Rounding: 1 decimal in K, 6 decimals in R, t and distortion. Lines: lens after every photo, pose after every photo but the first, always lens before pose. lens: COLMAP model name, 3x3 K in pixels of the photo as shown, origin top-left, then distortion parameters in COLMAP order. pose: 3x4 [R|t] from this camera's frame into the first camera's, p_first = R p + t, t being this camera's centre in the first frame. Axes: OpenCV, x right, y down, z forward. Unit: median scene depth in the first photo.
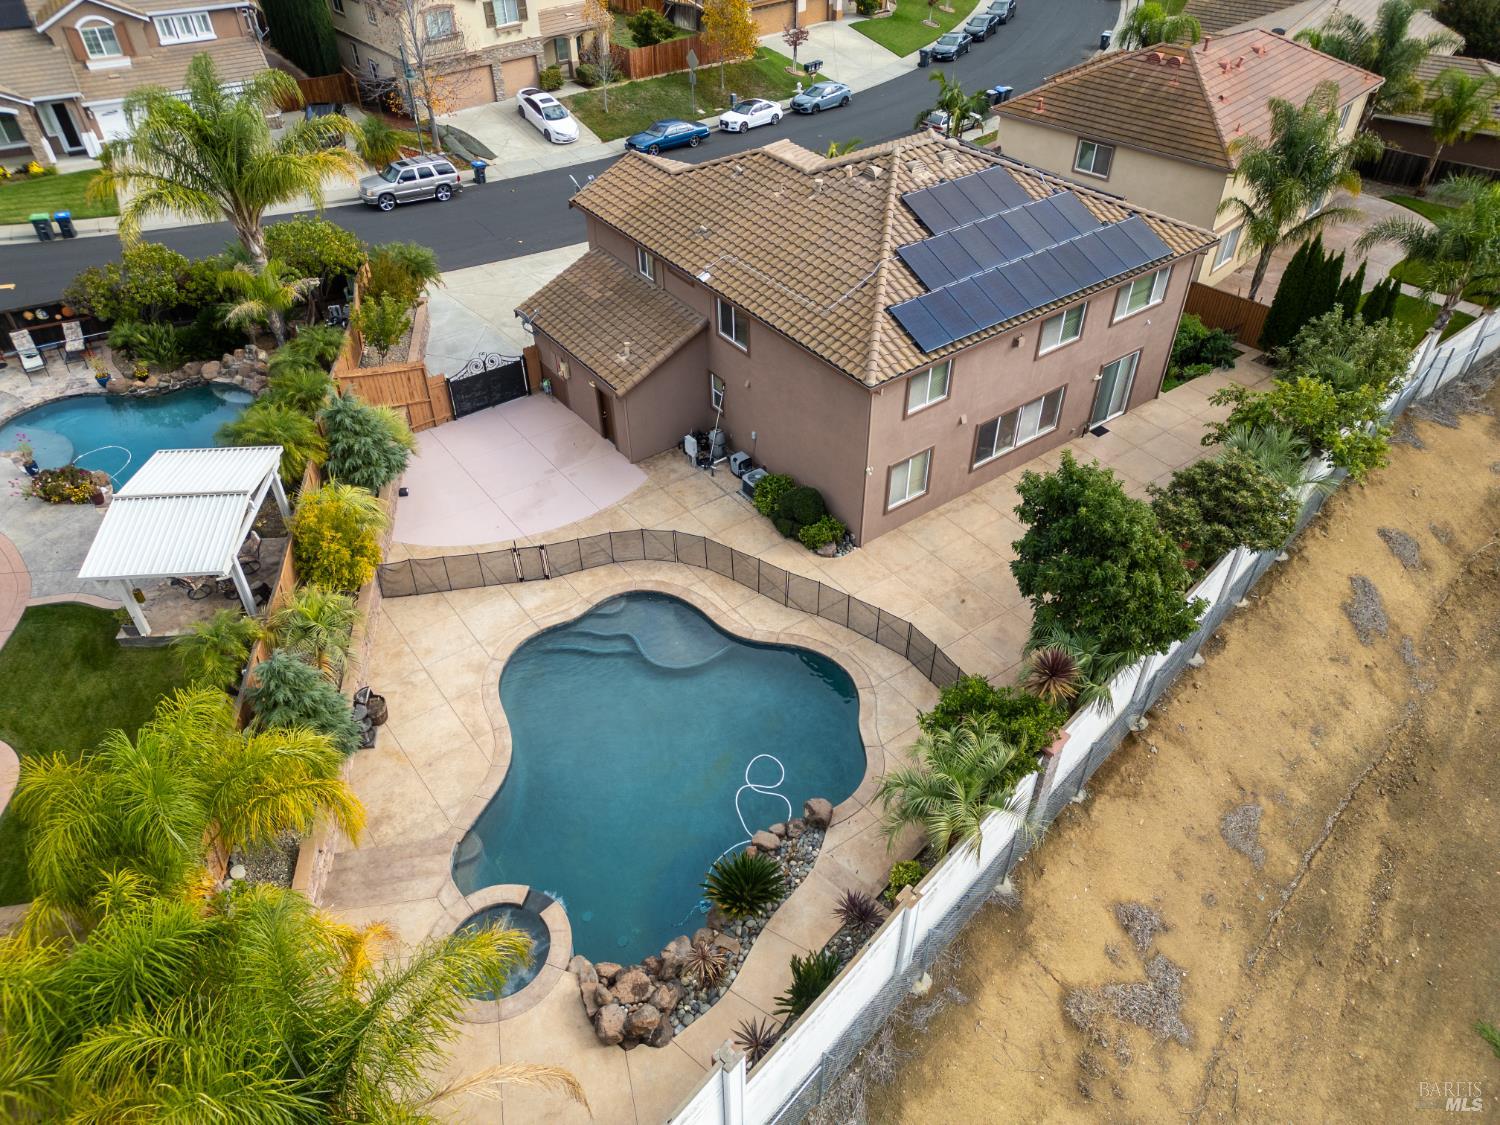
lens RADIAL K [[1047.0, 0, 750.0], [0, 1047.0, 562.5], [0, 0, 1]] dist [0.031134, -0.008724]
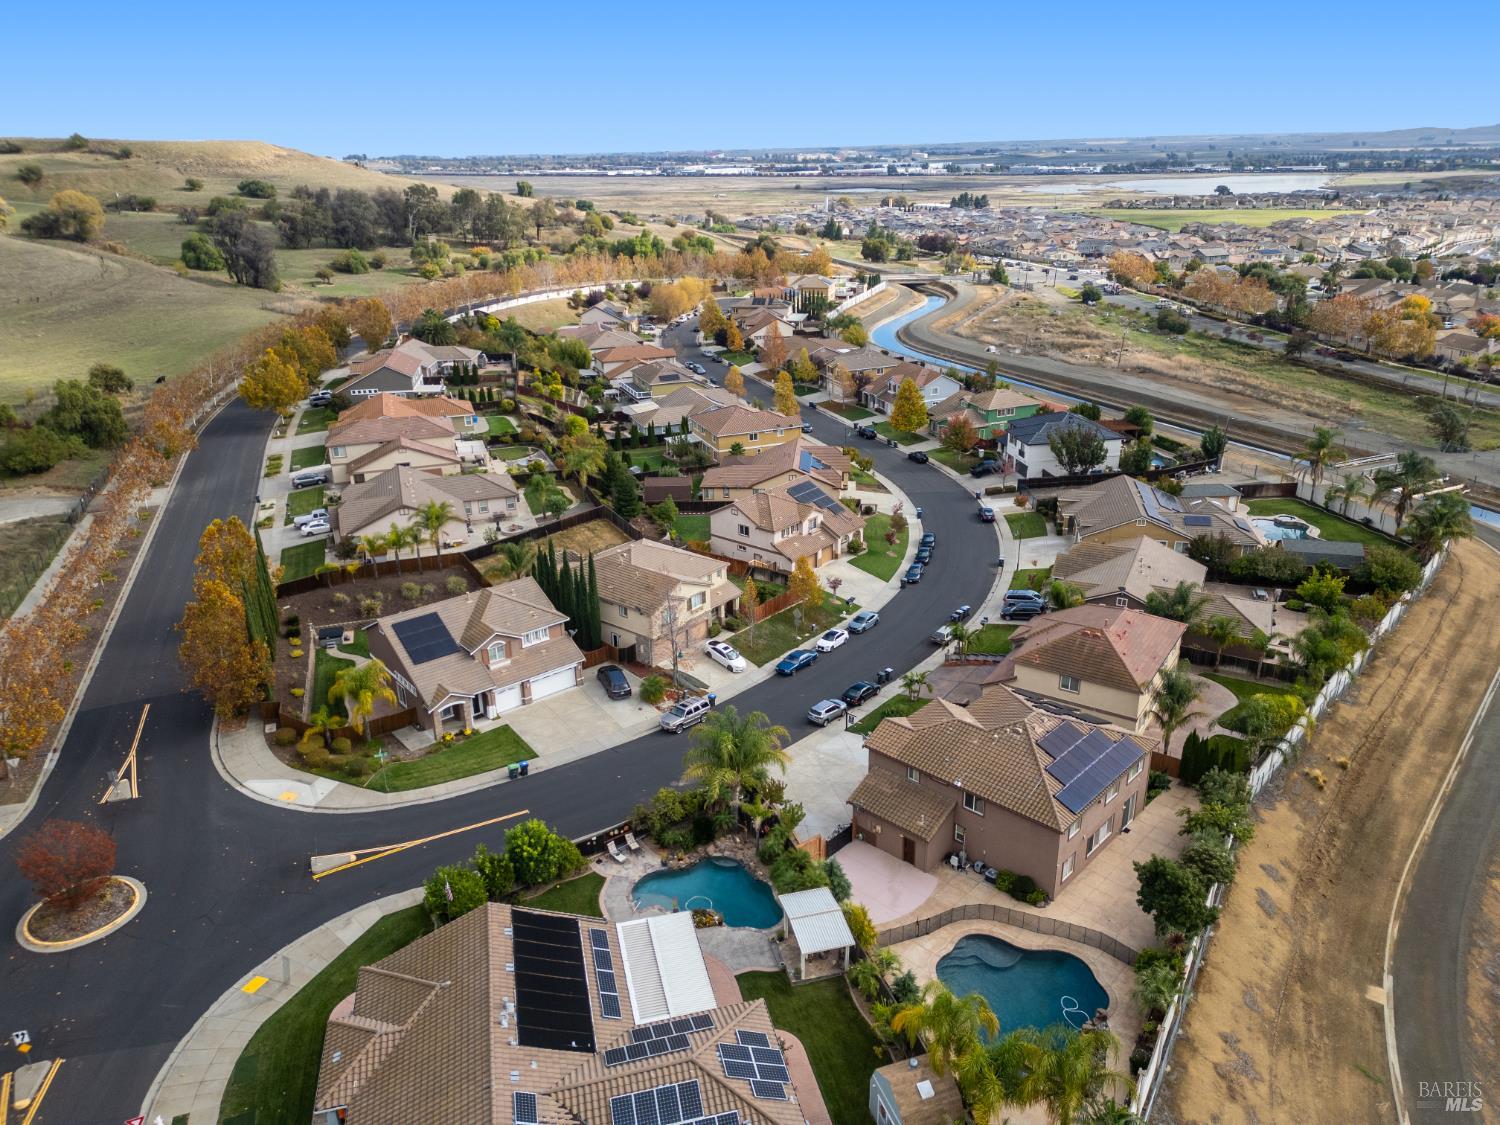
lens RADIAL K [[1045.6, 0, 758.2], [0, 1045.6, 555.8], [0, 0, 1]] dist [0.079243, -0.081230]
pose [[0.982243, -0.073888, 0.172450, -0.647800], [0.126986, 0.938461, -0.321194, -0.046674], [-0.138105, 0.337389, 0.931180, -0.962063]]
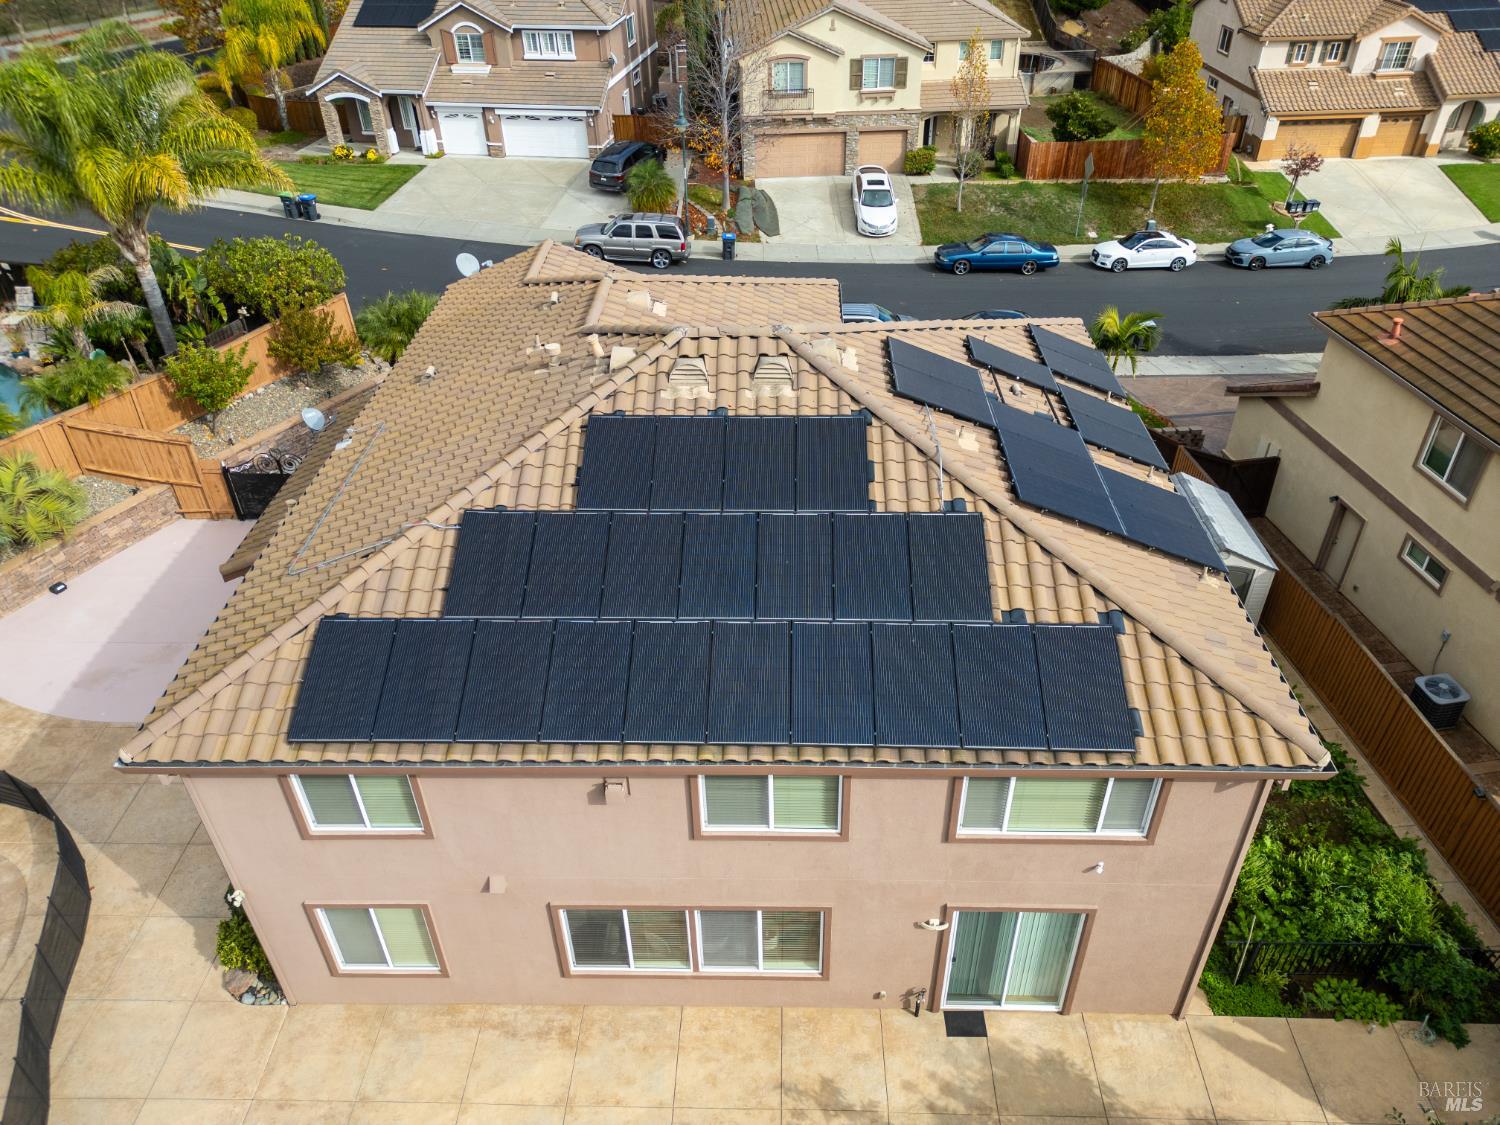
lens RADIAL K [[1045.6, 0, 758.2], [0, 1045.6, 555.8], [0, 0, 1]] dist [0.079243, -0.081230]
pose [[0.790845, 0.350890, -0.501438, 0.370667], [-0.387542, 0.921245, 0.033445, -0.256361], [0.473683, 0.167878, 0.864547, 0.469747]]
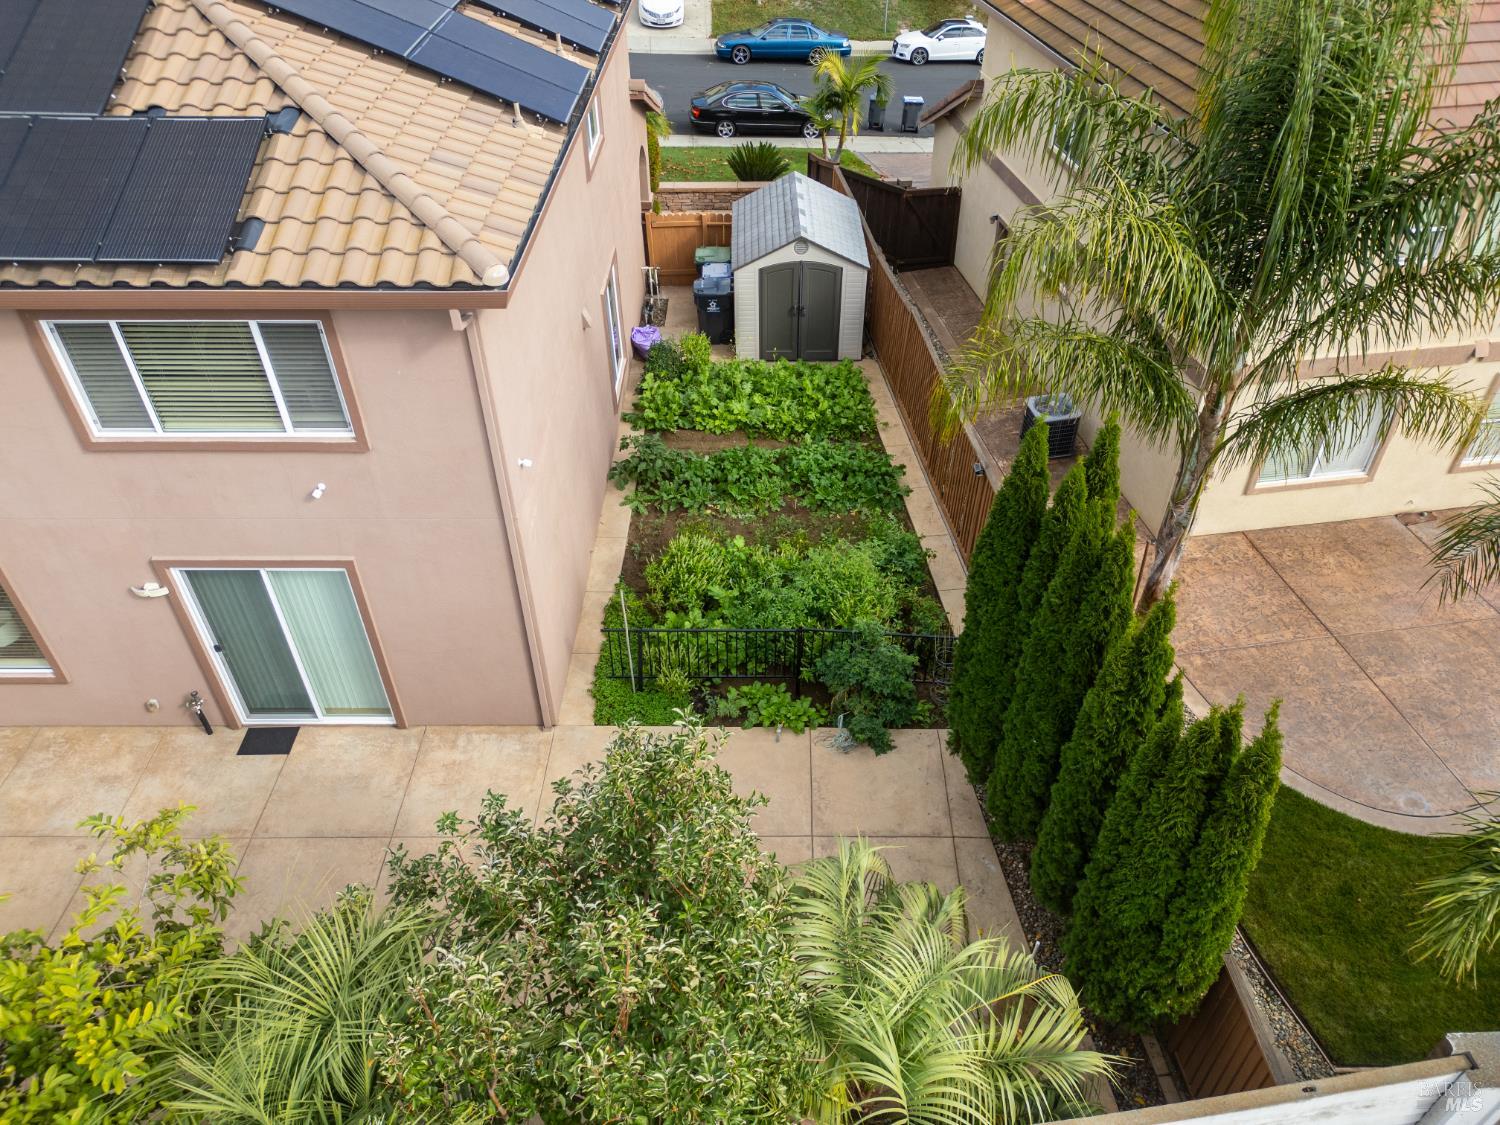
lens RADIAL K [[1045.6, 0, 758.2], [0, 1045.6, 555.8], [0, 0, 1]] dist [0.079243, -0.081230]
pose [[0.801029, 0.381602, -0.461229, 0.531240], [-0.387738, 0.917757, 0.085918, -0.242349], [0.456082, 0.110013, 0.883112, 0.668305]]
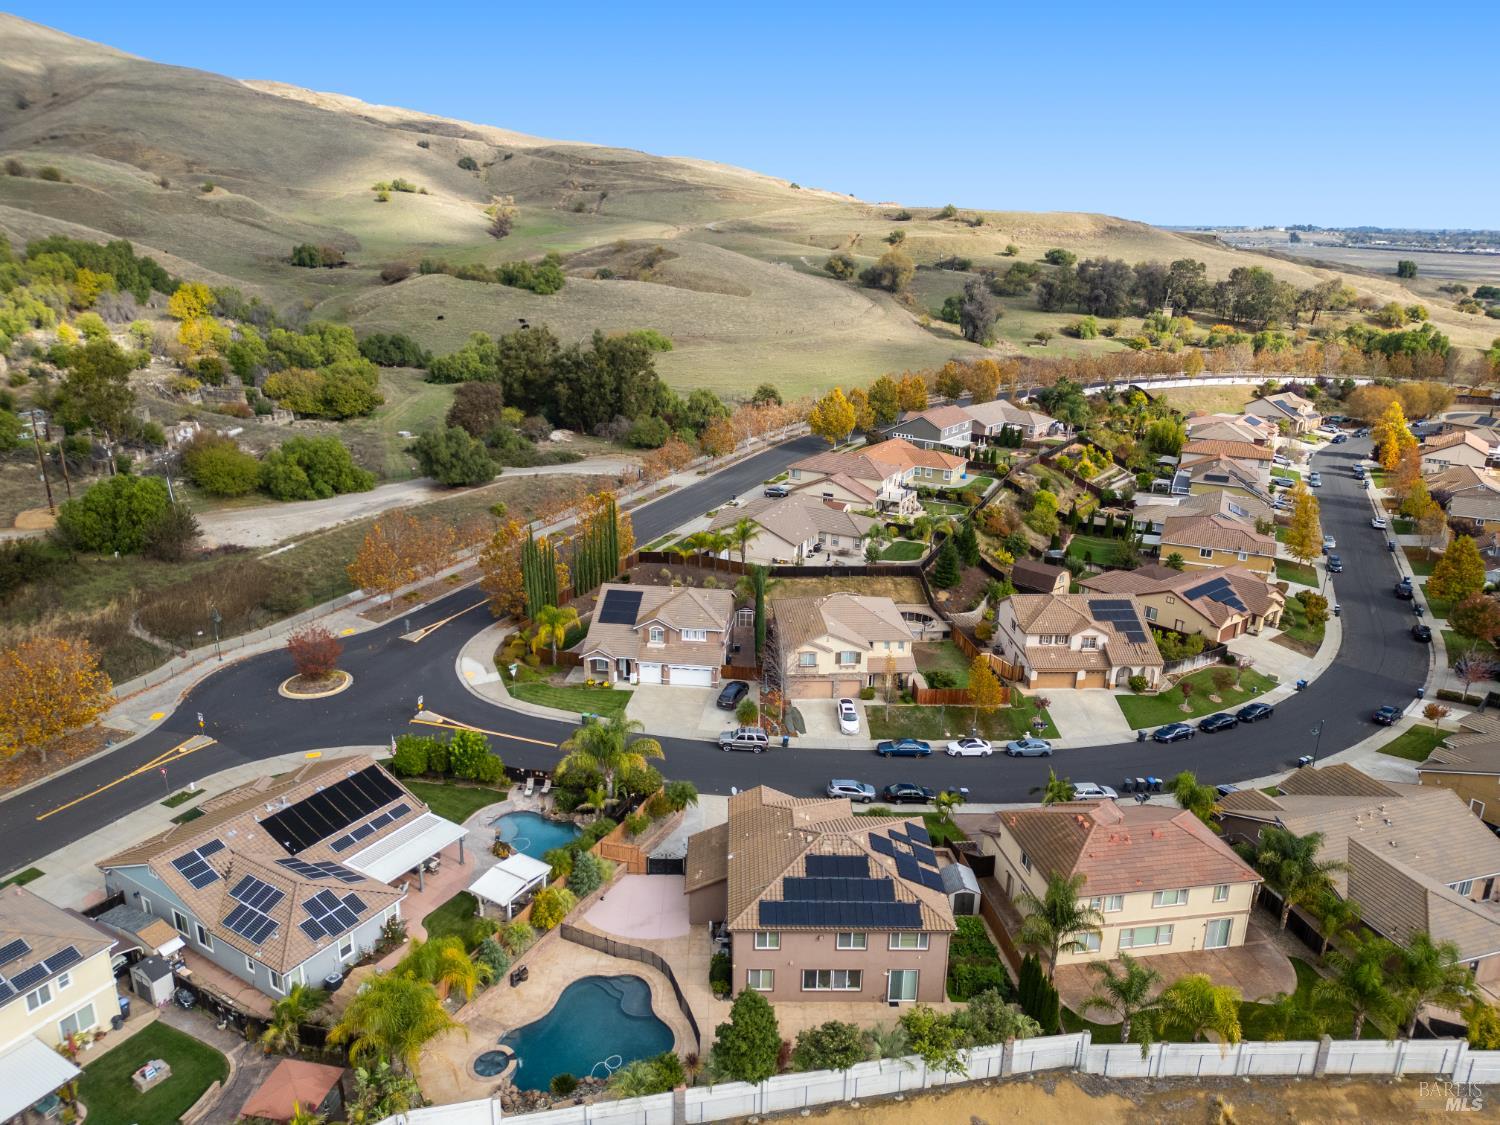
lens RADIAL K [[1045.6, 0, 758.2], [0, 1045.6, 555.8], [0, 0, 1]] dist [0.079243, -0.081230]
pose [[0.816469, 0.200649, -0.541403, 0.897647], [-0.393652, 0.879407, -0.267735, -0.203718], [0.422393, 0.431722, 0.796995, -0.891023]]
